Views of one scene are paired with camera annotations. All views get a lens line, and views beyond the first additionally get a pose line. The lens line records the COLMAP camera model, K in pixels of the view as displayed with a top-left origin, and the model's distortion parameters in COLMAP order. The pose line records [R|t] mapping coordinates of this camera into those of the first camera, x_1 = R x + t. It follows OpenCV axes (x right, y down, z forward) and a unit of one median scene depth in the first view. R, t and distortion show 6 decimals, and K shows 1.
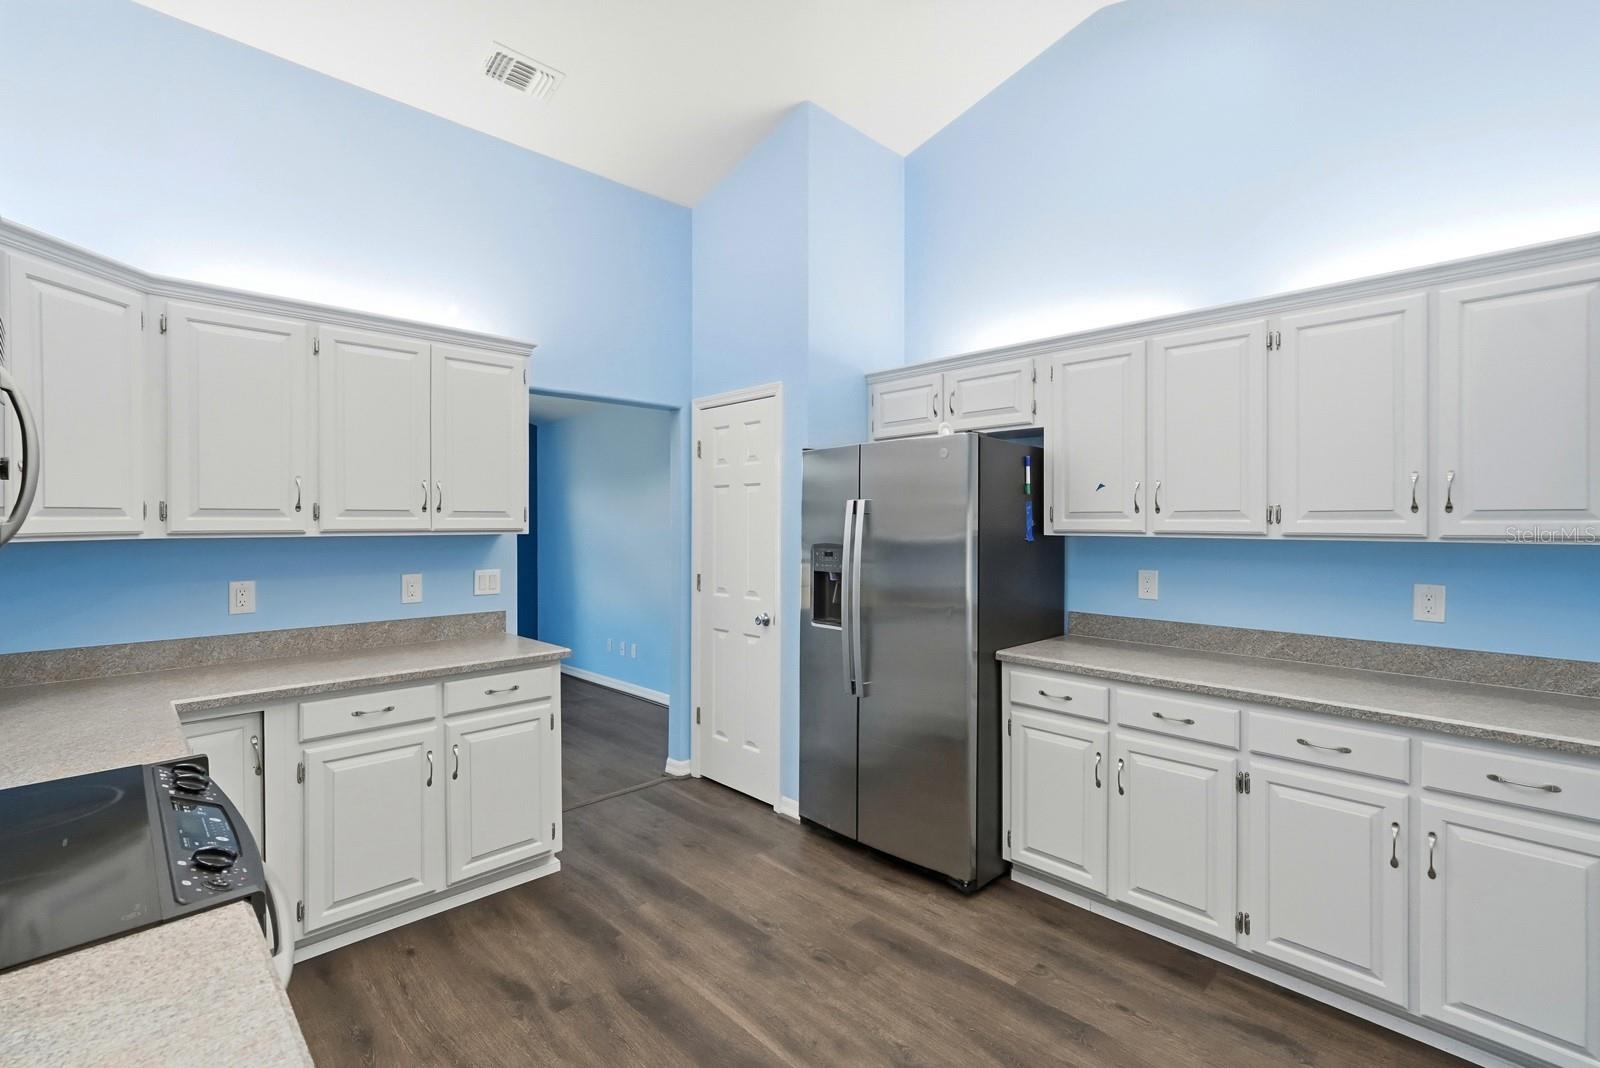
lens RADIAL K [[711.9, 0, 795.0], [0, 711.9, 526.8], [0, 0, 1]] dist [0.000694, 0.000349]
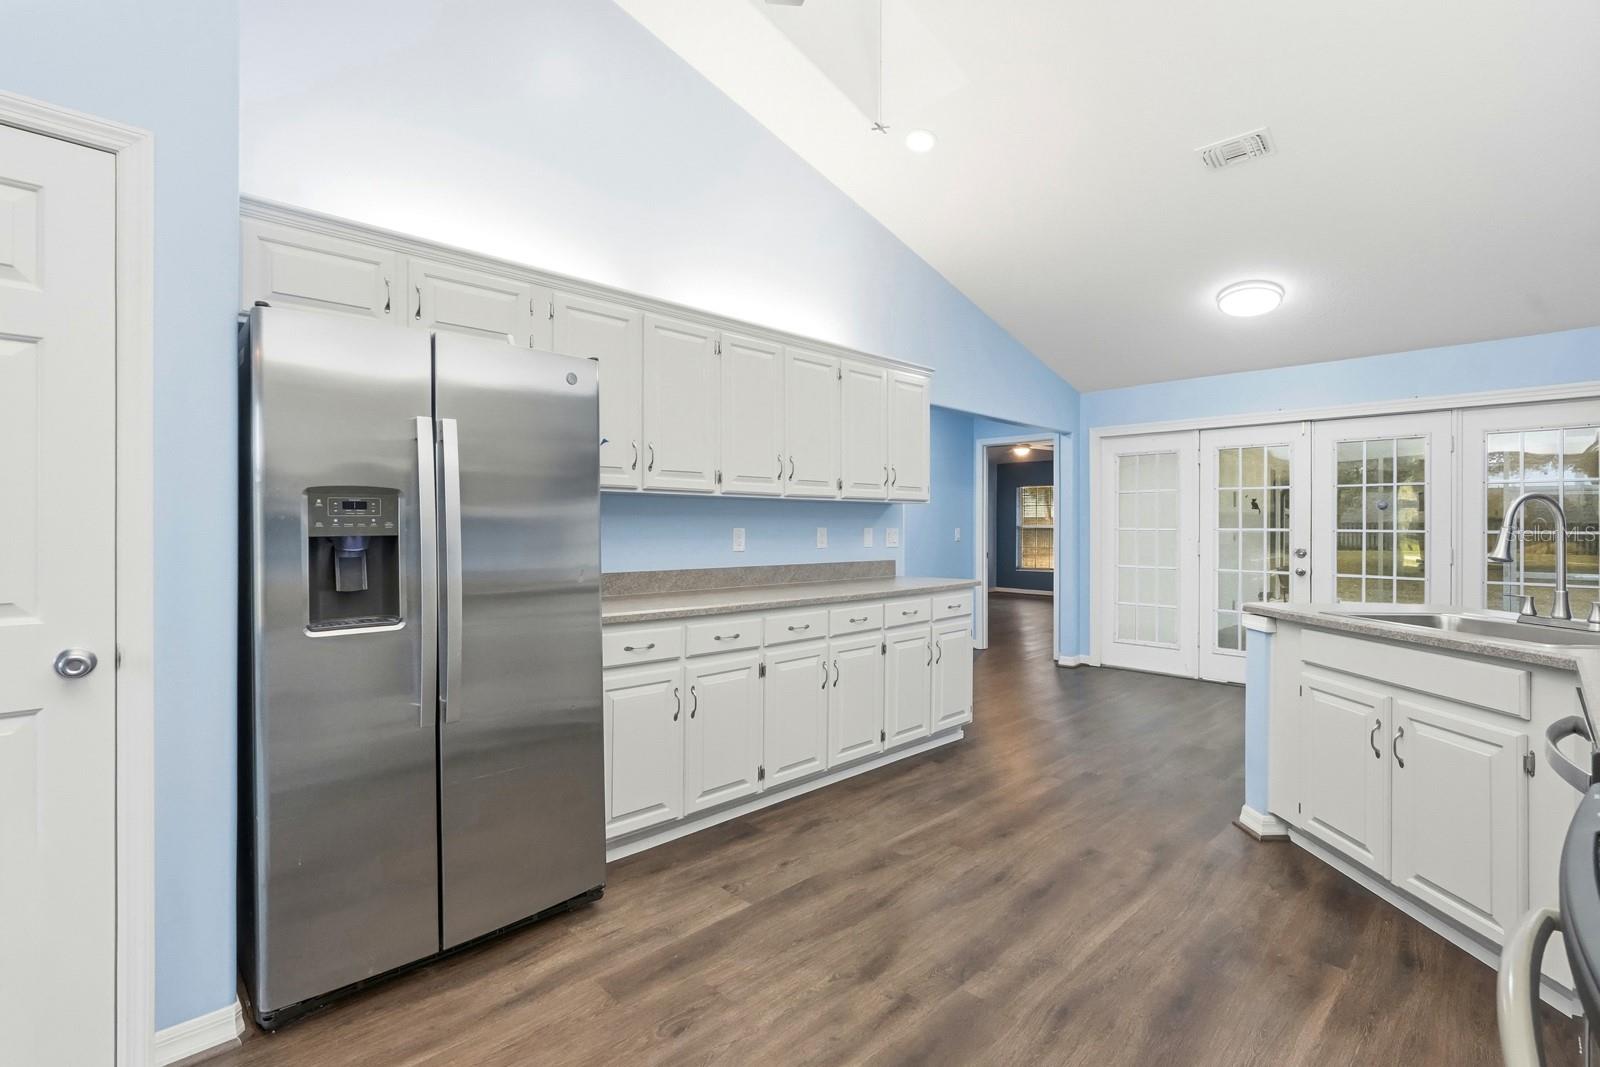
lens RADIAL K [[738.5, 0, 796.3], [0, 738.5, 523.6], [0, 0, 1]] dist [0.000064, 0.000302]
pose [[0.003485, 0.001053, 0.999993, -0.689305], [0.002004, 0.999997, -0.001060, 0.068874], [-0.999992, 0.002008, 0.003483, 0.809076]]
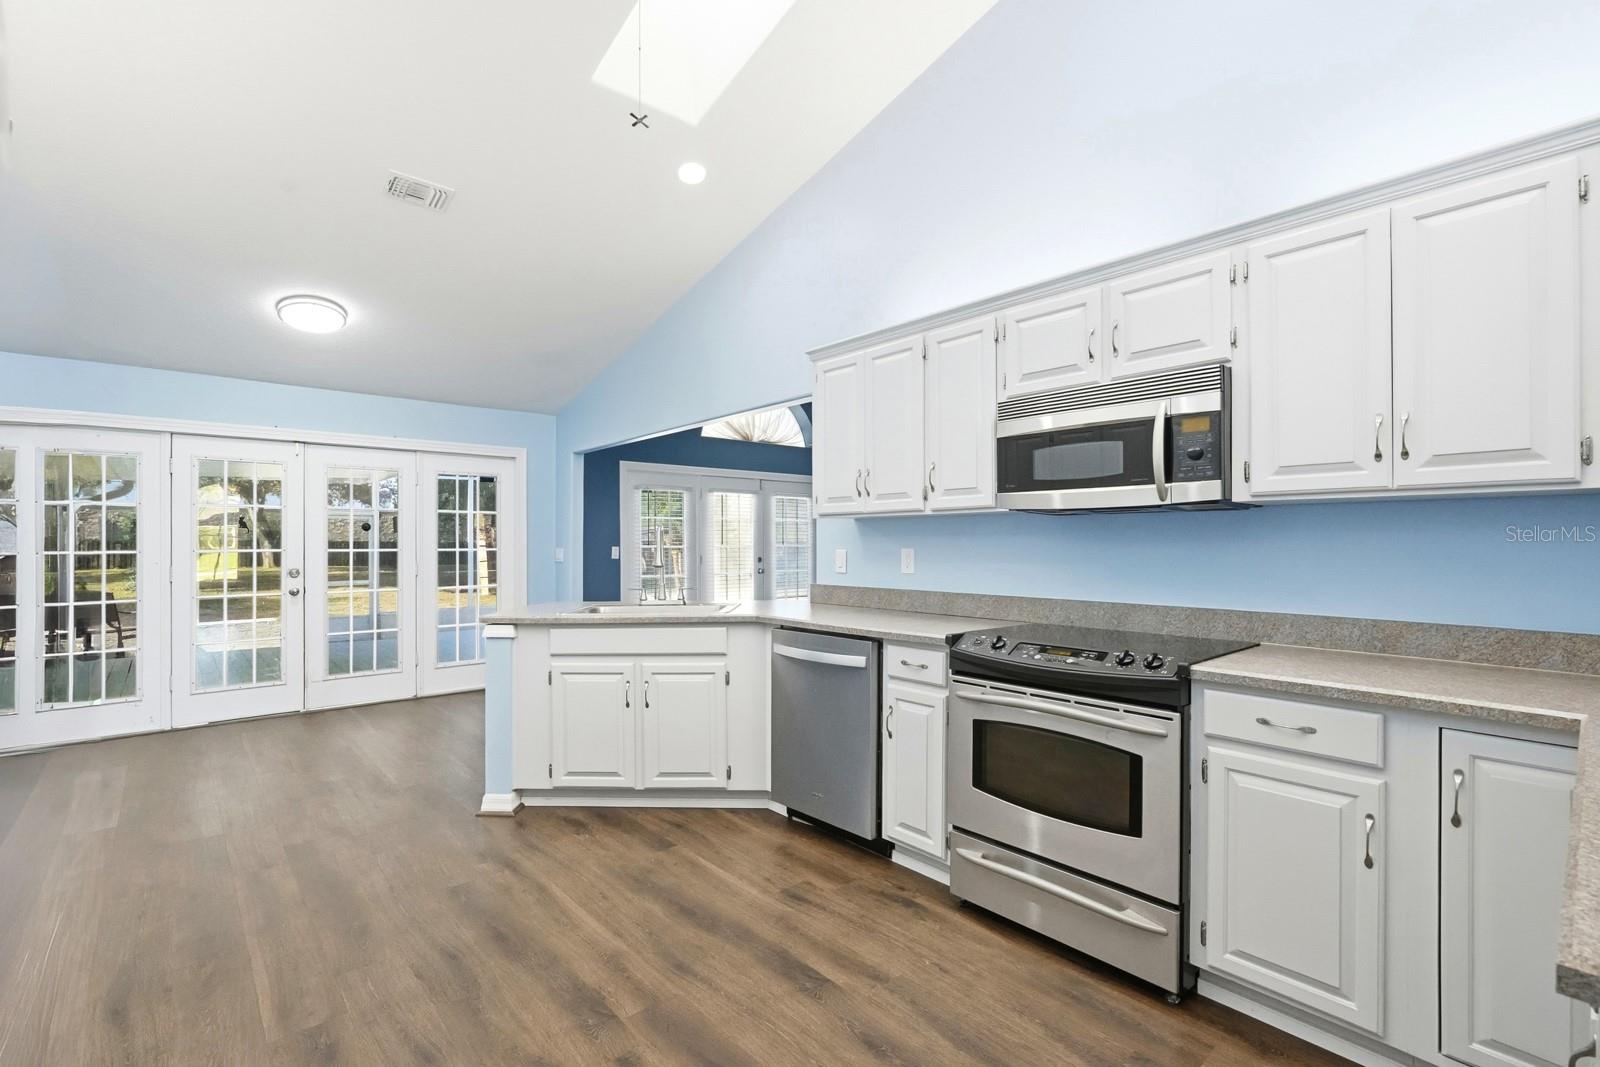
lens RADIAL K [[732.1, 0, 800.0], [0, 732.1, 539.0], [0, 0, 1]] dist [-0.002494, 0.000615]
pose [[-0.998775, 0.006275, 0.049075, -0.125580], [0.006538, 0.999965, 0.005212, 0.054792], [-0.049040, 0.005526, -0.998782, 1.398177]]
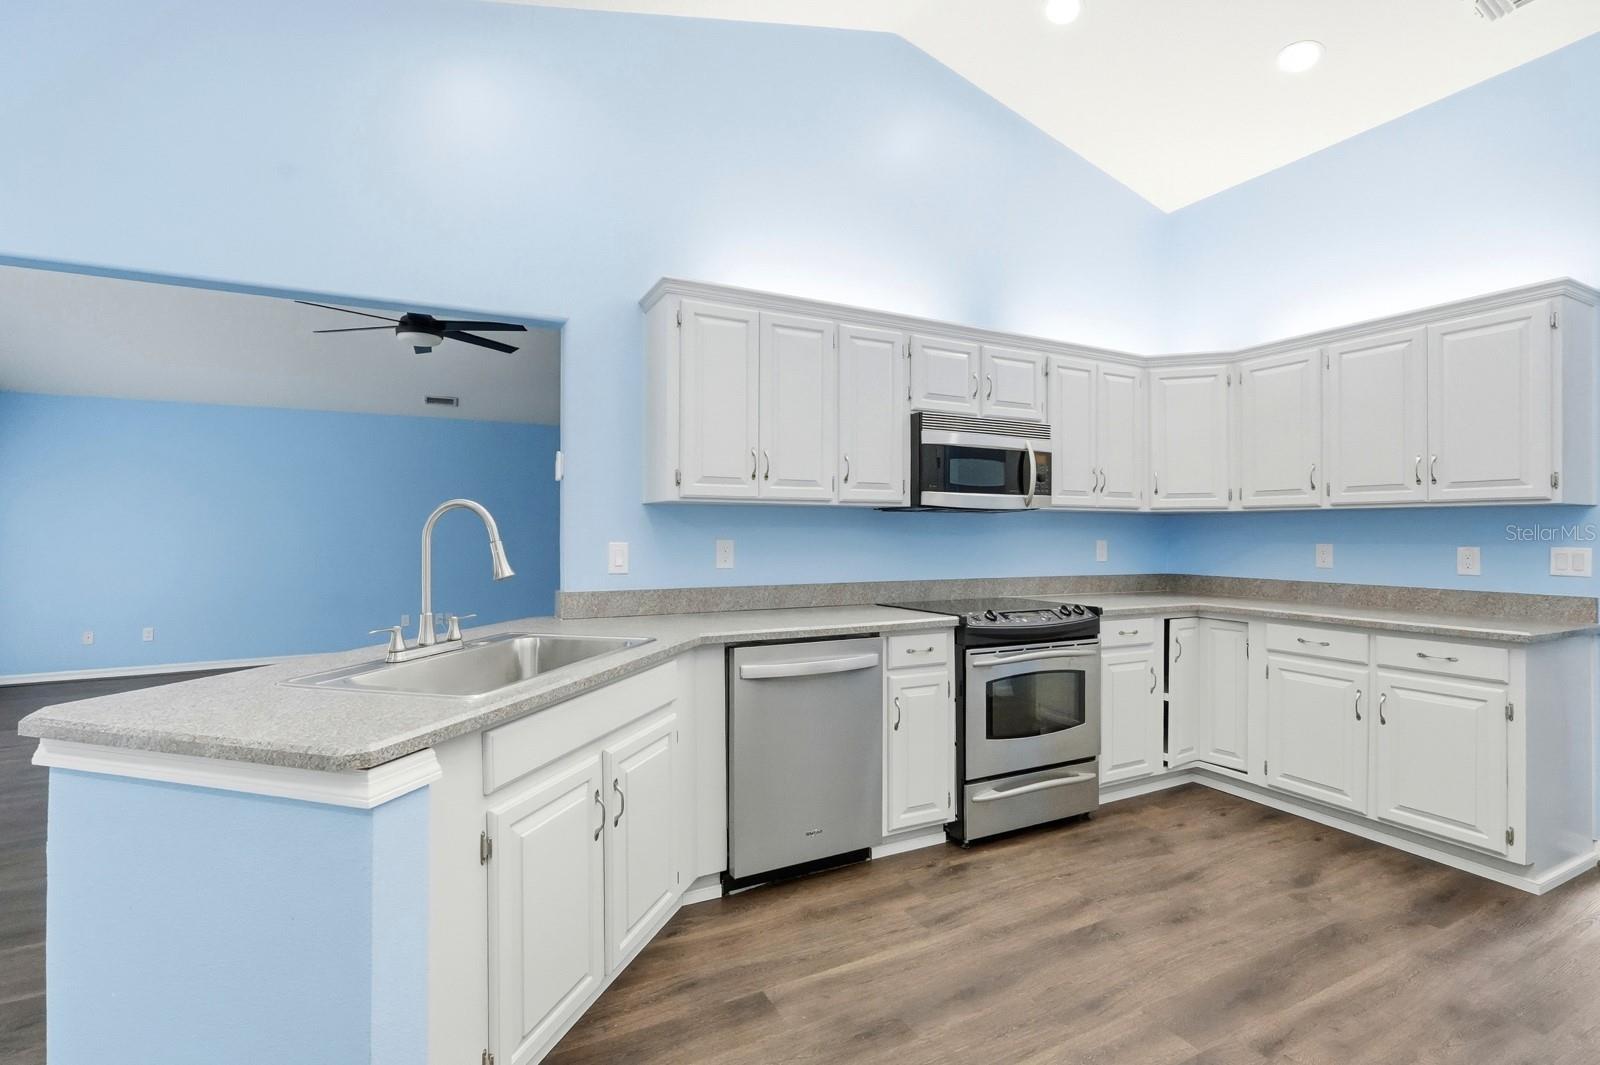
lens RADIAL K [[732.1, 0, 800.0], [0, 732.1, 538.0], [0, 0, 1]] dist [-0.002494, 0.000615]
pose [[-0.284573, 0.004411, -0.958644, 0.885328], [-0.009725, 0.999925, 0.007488, 0.067009], [0.958605, 0.011454, -0.284508, 0.463600]]
